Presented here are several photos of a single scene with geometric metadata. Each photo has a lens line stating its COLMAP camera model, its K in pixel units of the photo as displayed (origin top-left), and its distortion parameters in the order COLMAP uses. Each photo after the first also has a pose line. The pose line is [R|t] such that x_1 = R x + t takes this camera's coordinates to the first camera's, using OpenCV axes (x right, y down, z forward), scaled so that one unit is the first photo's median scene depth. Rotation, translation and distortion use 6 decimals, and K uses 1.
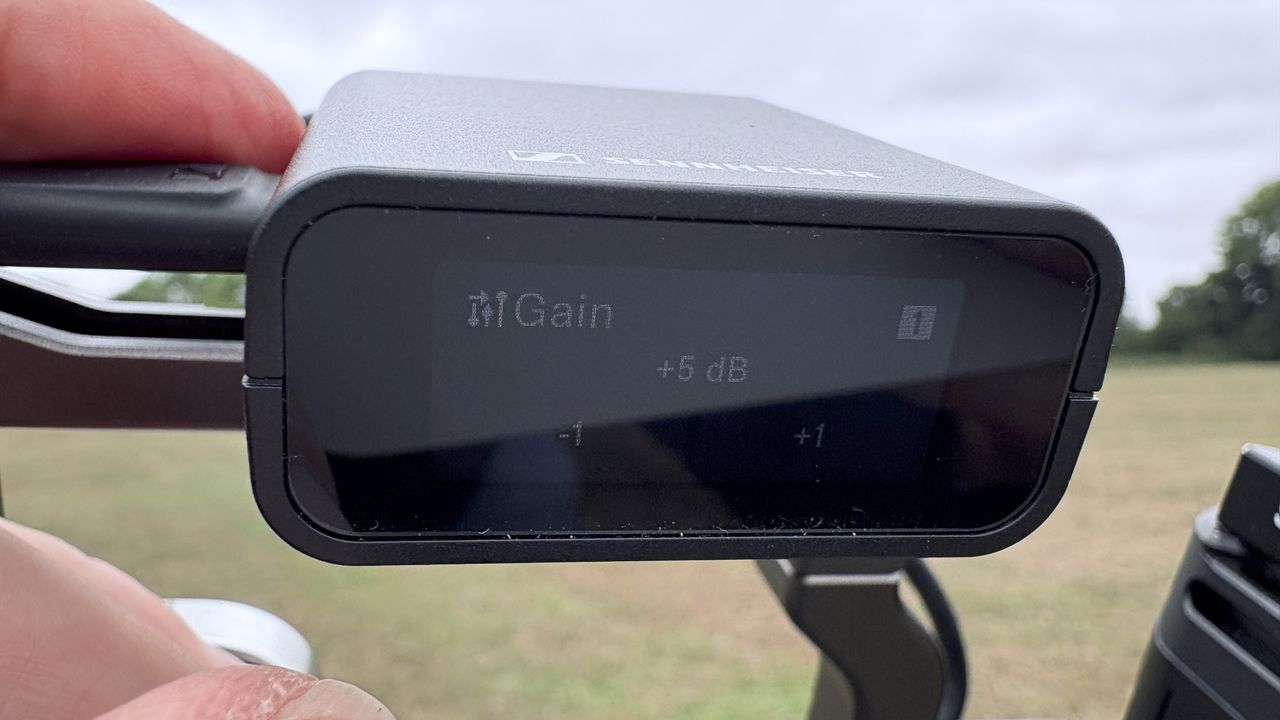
lens RADIAL K [[1037.7, 0, 640.0], [0, 1037.7, 360.0], [0, 0, 1]] dist [-0.028200, 0.002355]
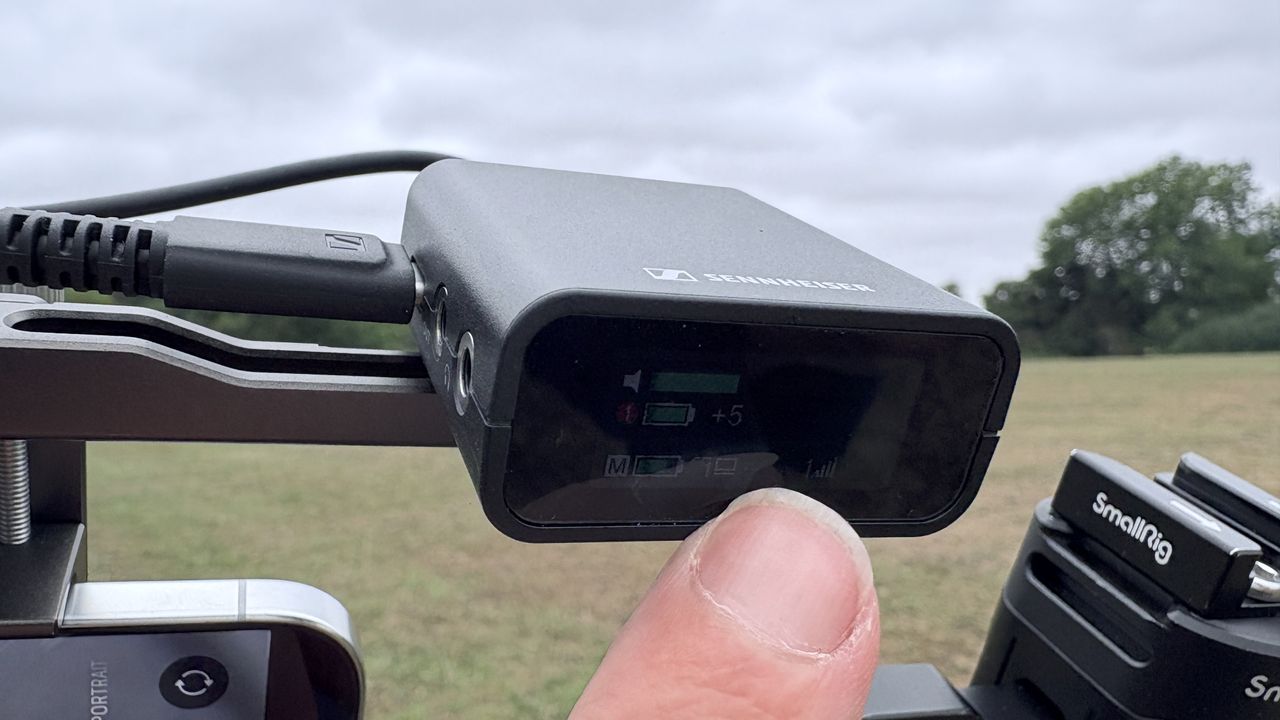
lens RADIAL K [[1037.7, 0, 640.0], [0, 1037.7, 360.0], [0, 0, 1]] dist [-0.028200, 0.002355]
pose [[0.989045, 0.016361, 0.146702, -0.143991], [-0.018860, 0.999700, 0.015659, -0.039598], [-0.146401, -0.018254, 0.989057, -0.206122]]
